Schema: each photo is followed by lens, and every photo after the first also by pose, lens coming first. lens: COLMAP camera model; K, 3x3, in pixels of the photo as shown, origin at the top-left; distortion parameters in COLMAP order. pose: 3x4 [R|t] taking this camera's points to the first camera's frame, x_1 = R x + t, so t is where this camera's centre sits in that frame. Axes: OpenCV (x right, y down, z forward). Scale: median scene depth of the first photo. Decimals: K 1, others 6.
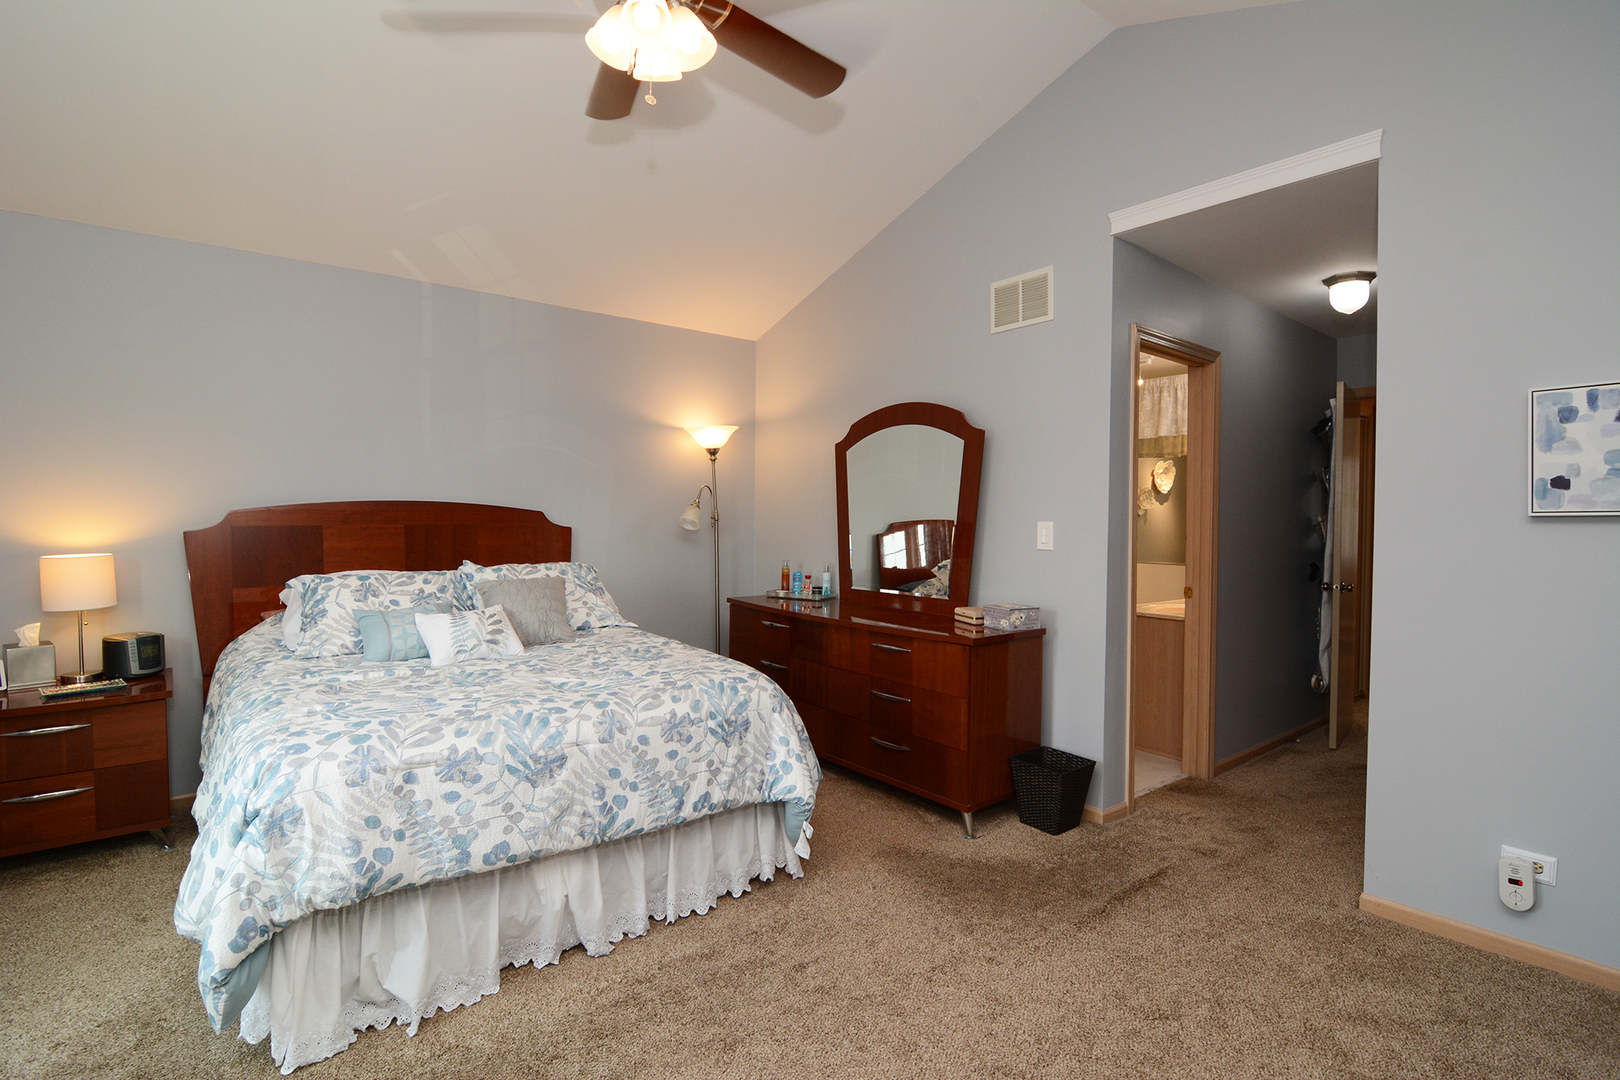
lens RADIAL K [[774.7, 0, 812.2], [0, 774.7, 535.6], [0, 0, 1]] dist [-0.009970, -0.006385]
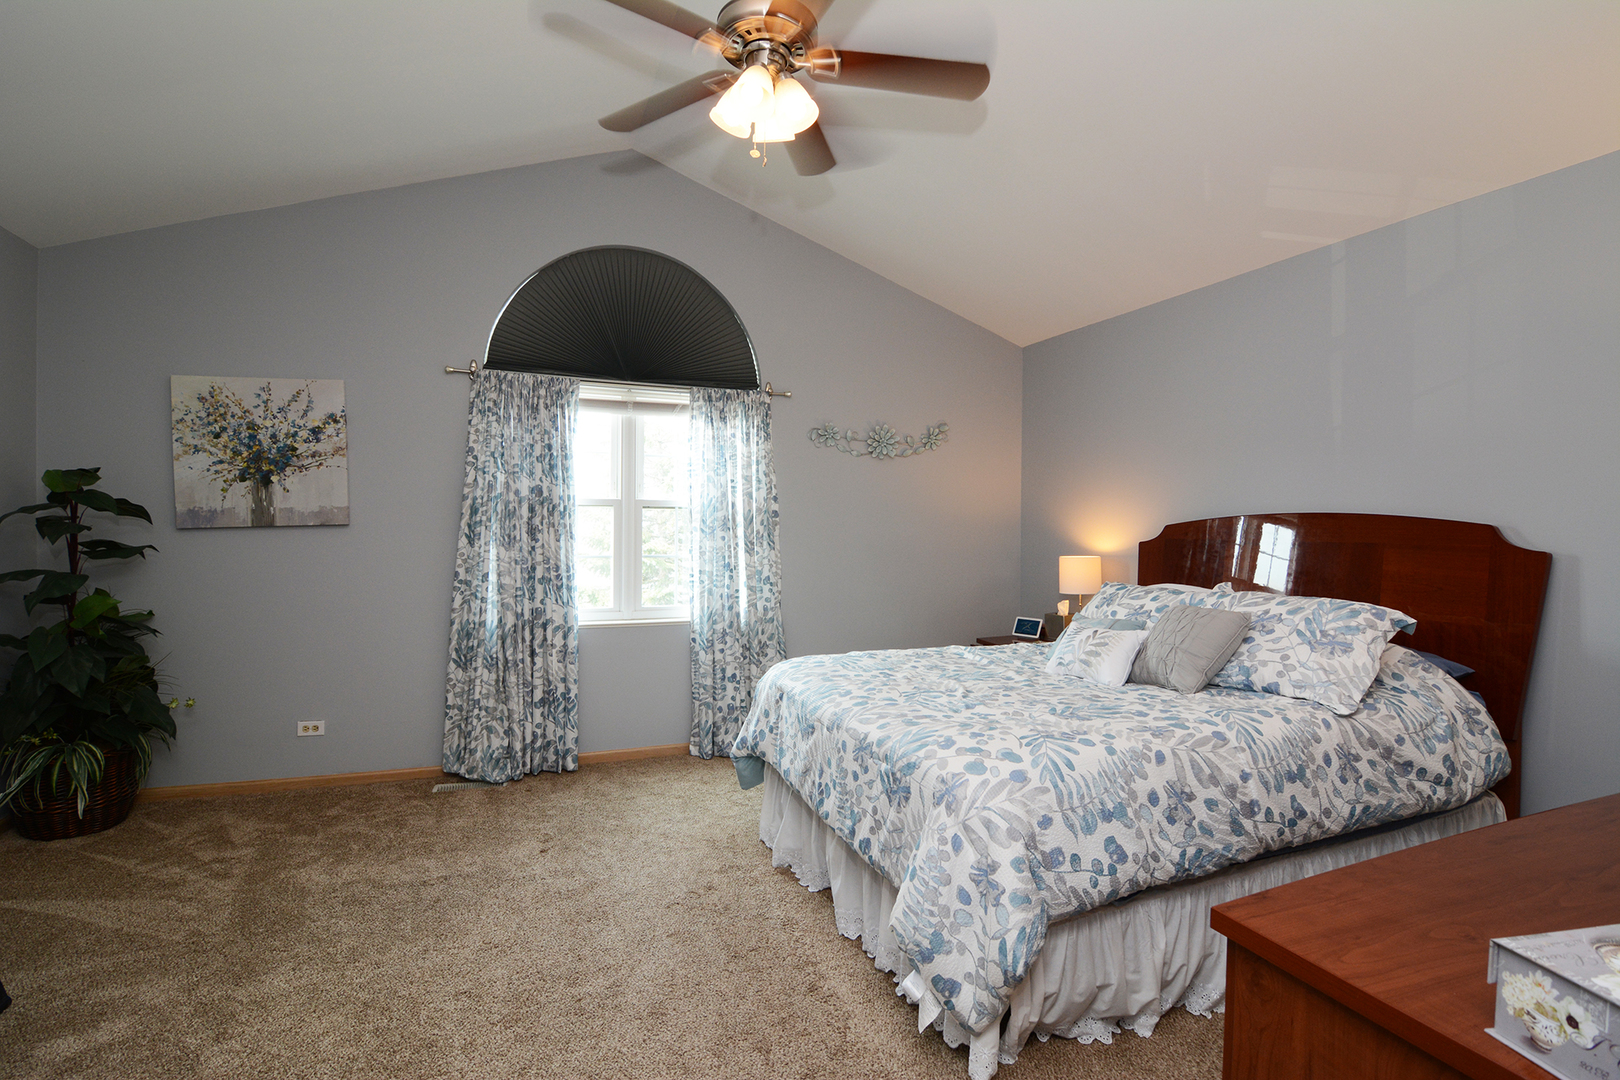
lens RADIAL K [[774.7, 0, 814.4], [0, 774.7, 533.3], [0, 0, 1]] dist [-0.009970, -0.006385]
pose [[-0.320377, 0.000972, -0.947290, 1.093192], [-0.030915, 0.999456, 0.011481, -0.039294], [0.946786, 0.032964, -0.320173, 1.837291]]
